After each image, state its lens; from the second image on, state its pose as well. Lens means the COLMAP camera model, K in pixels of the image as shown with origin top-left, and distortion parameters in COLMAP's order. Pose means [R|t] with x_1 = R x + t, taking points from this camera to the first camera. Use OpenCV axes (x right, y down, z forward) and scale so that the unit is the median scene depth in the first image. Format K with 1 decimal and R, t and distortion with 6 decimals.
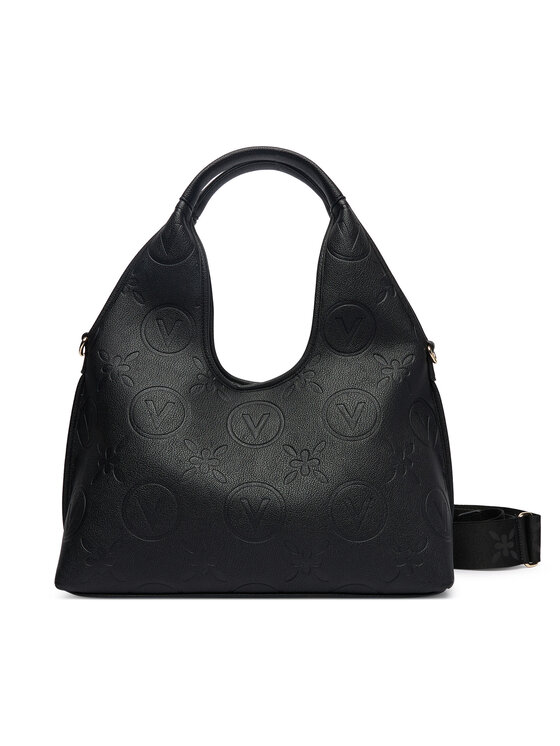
lens RADIAL K [[504.7, 0, 277.3], [0, 504.7, 377.8], [0, 0, 1]] dist [-0.057032, -0.001729]
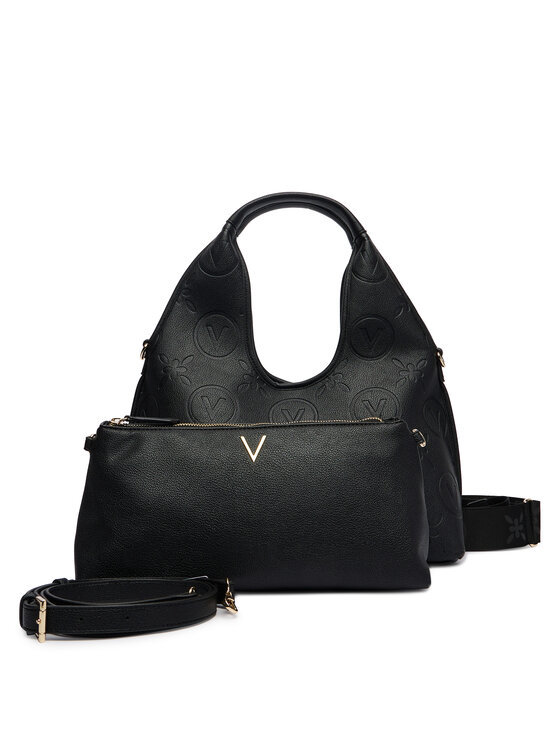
lens RADIAL K [[504.7, 0, 282.2], [0, 504.7, 371.3], [0, 0, 1]] dist [-0.057032, -0.001729]
pose [[0.997945, 0.000204, -0.064077, 0.007949], [-0.000232, 1.000000, -0.000431, -0.016336], [0.064077, 0.000445, 0.997945, -0.191941]]
